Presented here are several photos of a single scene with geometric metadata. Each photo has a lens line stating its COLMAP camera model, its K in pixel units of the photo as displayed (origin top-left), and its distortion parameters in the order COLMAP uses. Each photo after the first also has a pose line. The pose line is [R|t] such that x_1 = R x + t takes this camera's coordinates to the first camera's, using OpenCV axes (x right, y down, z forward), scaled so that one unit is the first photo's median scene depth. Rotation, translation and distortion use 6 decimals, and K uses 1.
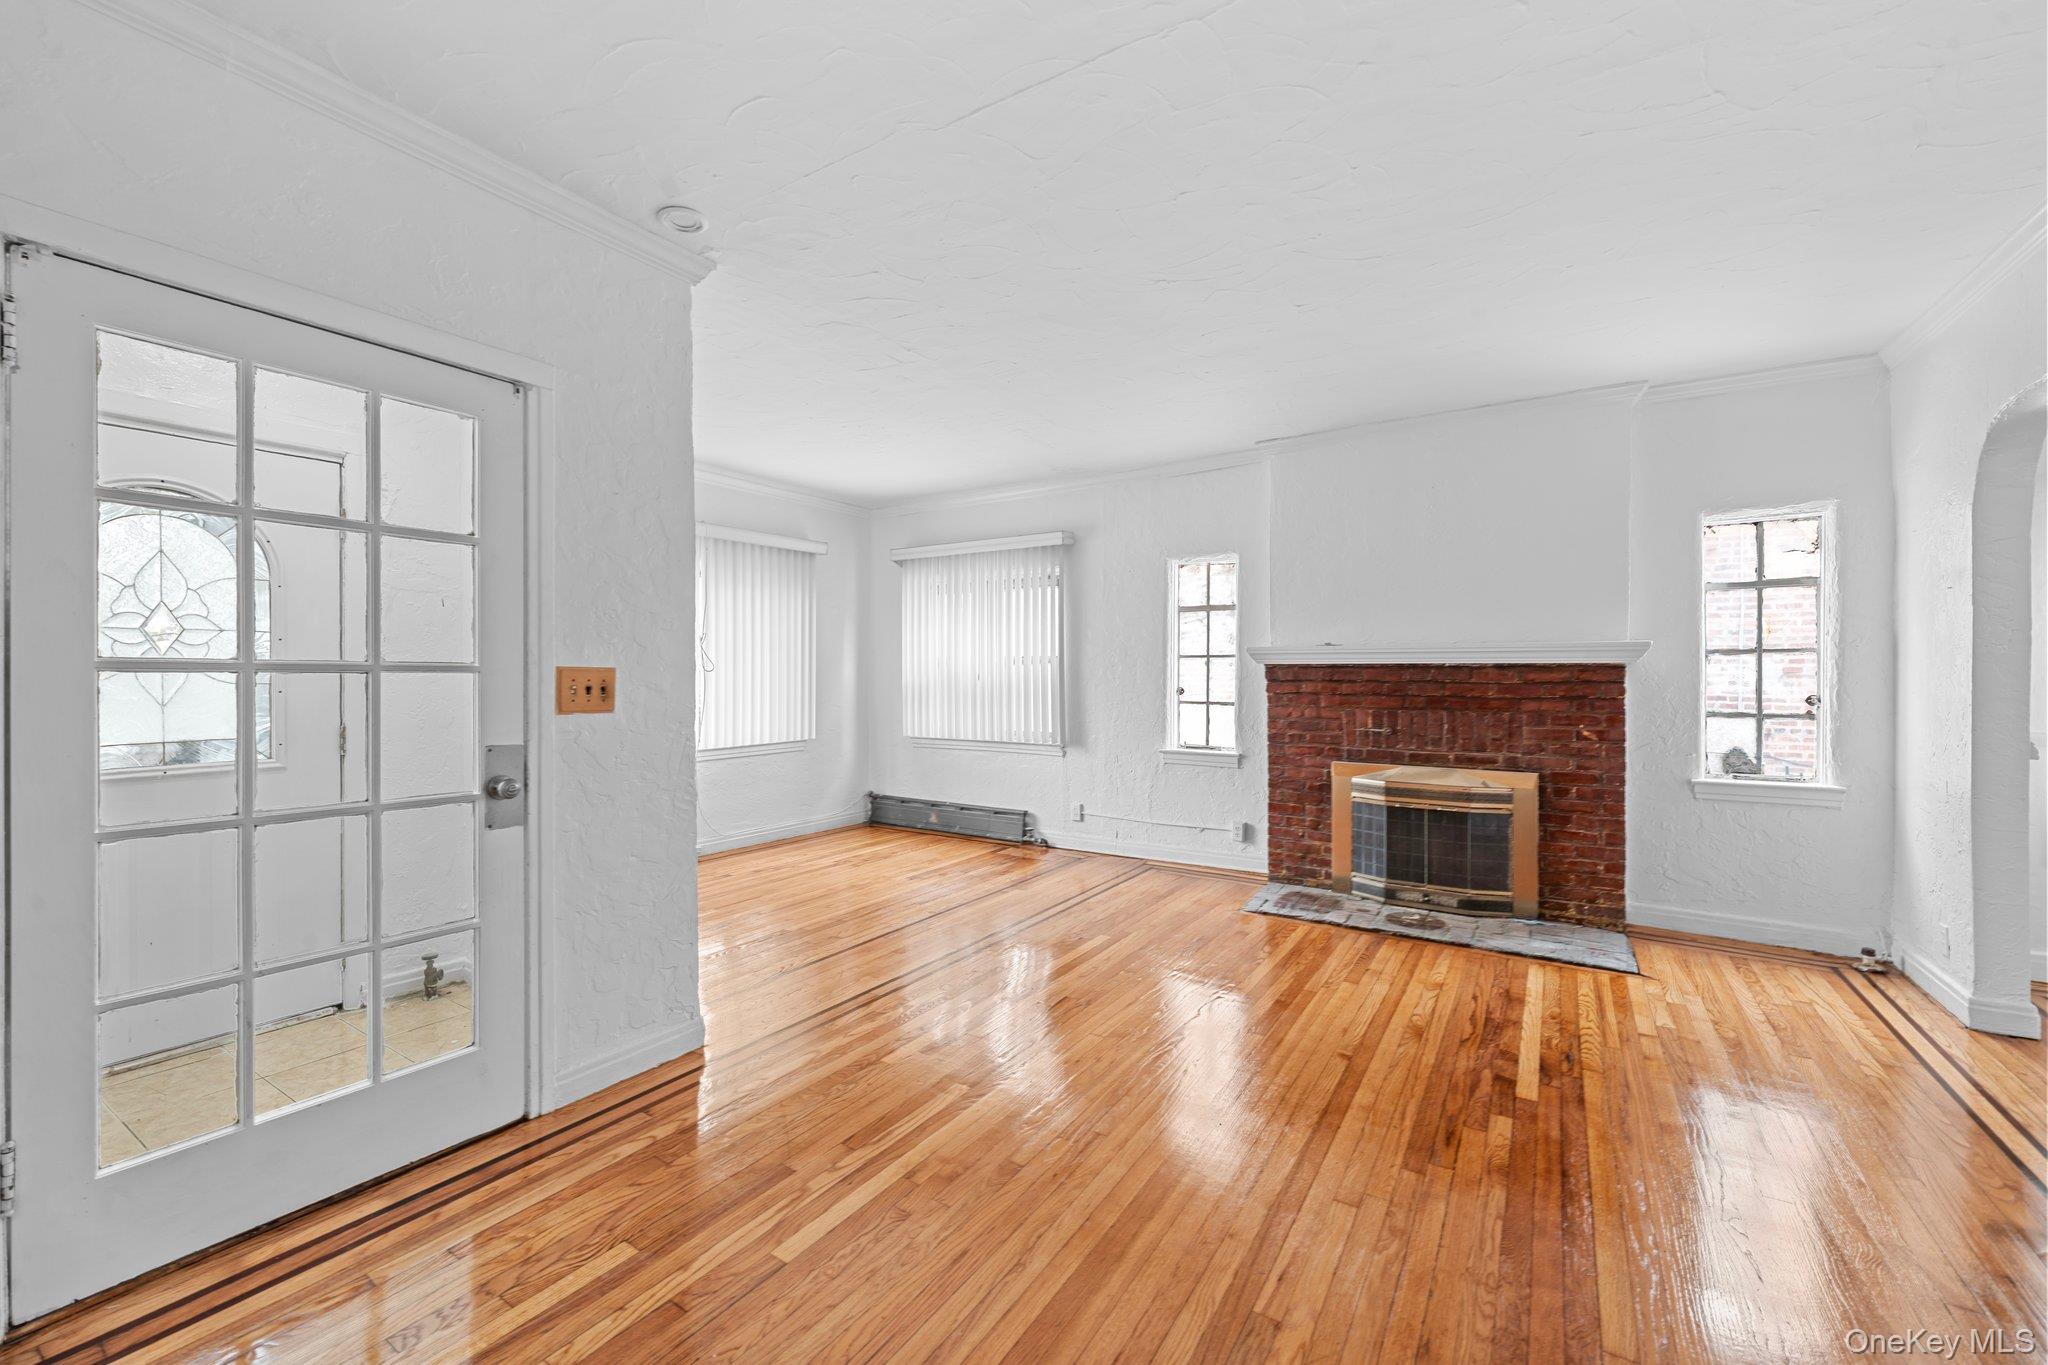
lens RADIAL K [[818.3, 0, 1017.8], [0, 818.3, 676.5], [0, 0, 1]] dist [-0.000665, 0.000016]
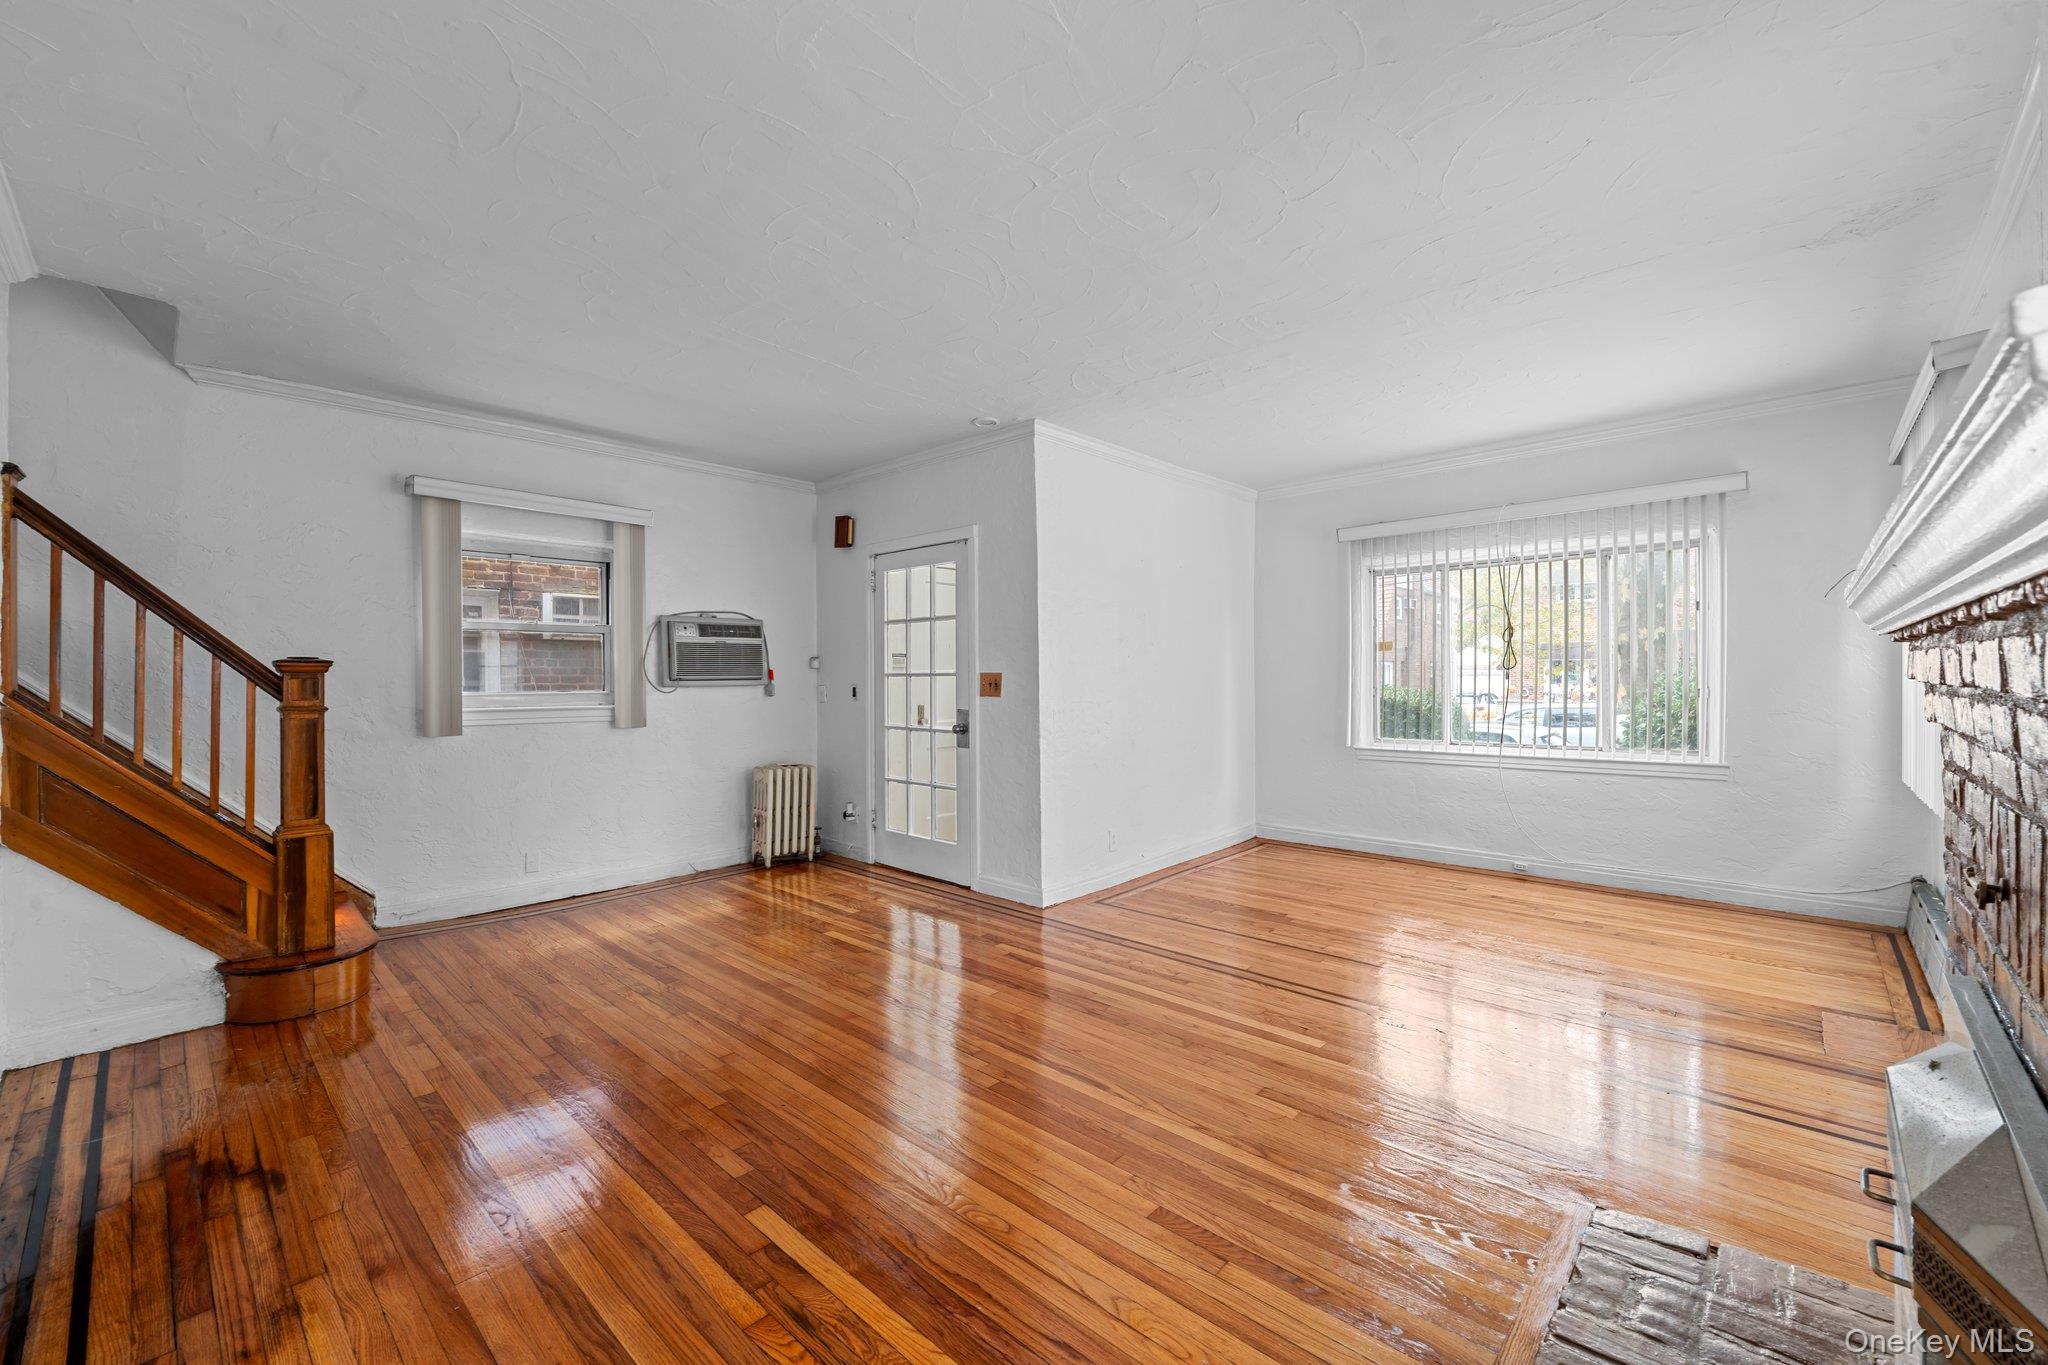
lens RADIAL K [[818.3, 0, 1017.8], [0, 818.3, 676.5], [0, 0, 1]] dist [-0.000665, 0.000016]
pose [[-0.166302, 0.002171, -0.986072, 1.408293], [0.006834, 0.999976, 0.001049, -0.004733], [0.986051, -0.006564, -0.166313, 1.431565]]
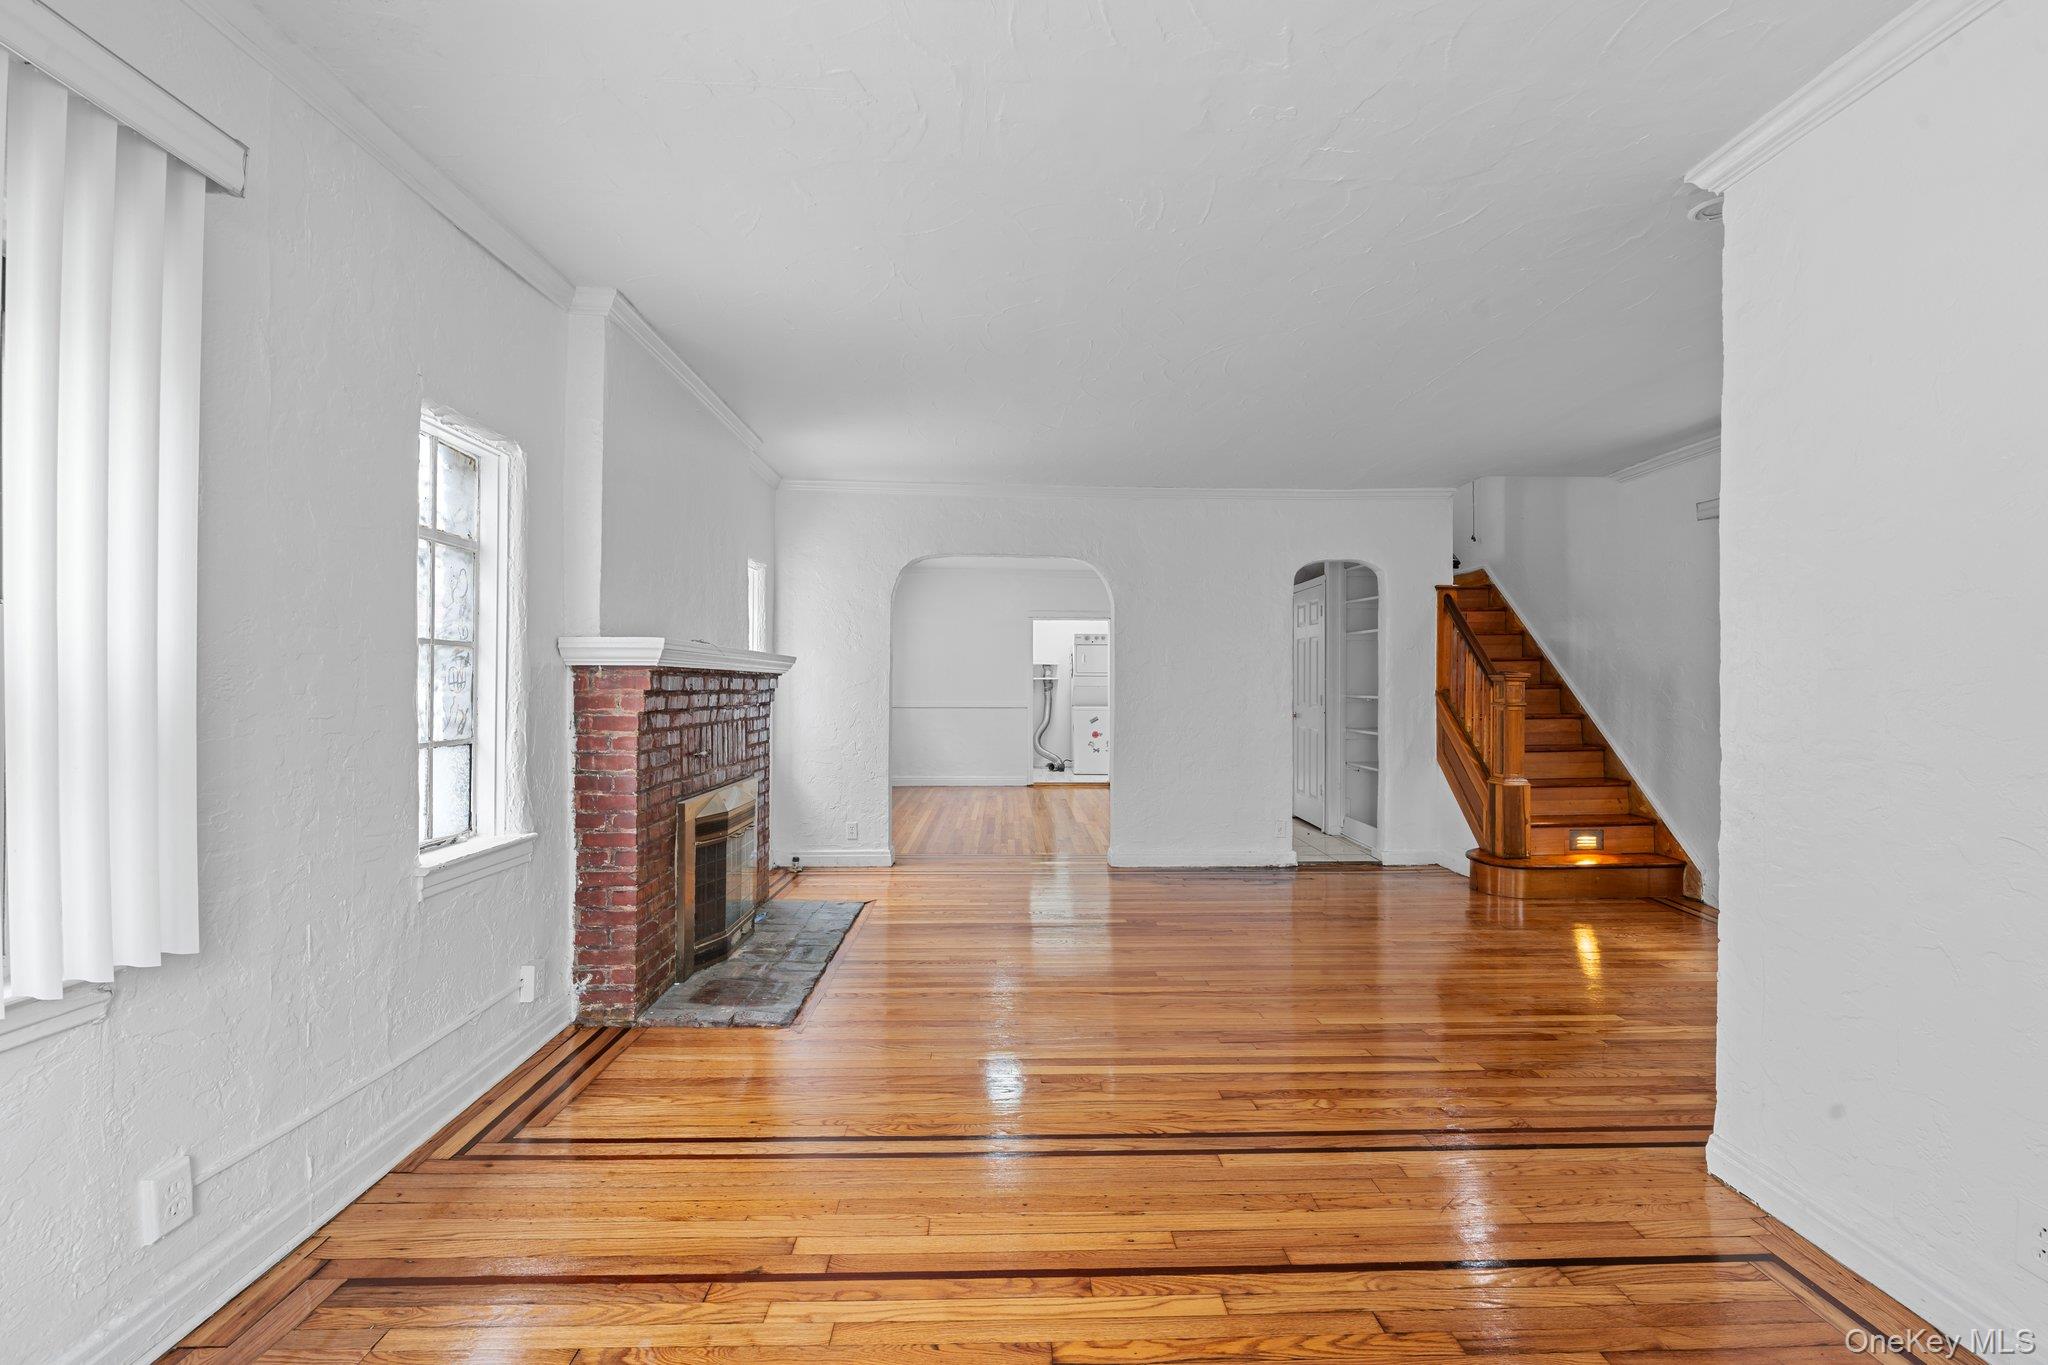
lens RADIAL K [[818.3, 0, 1017.8], [0, 818.3, 676.5], [0, 0, 1]] dist [-0.000665, 0.000016]
pose [[-0.578541, 0.008365, 0.815611, -0.739202], [0.000534, 0.999951, -0.009877, -0.006973], [-0.815653, -0.005279, -0.578517, 2.311813]]
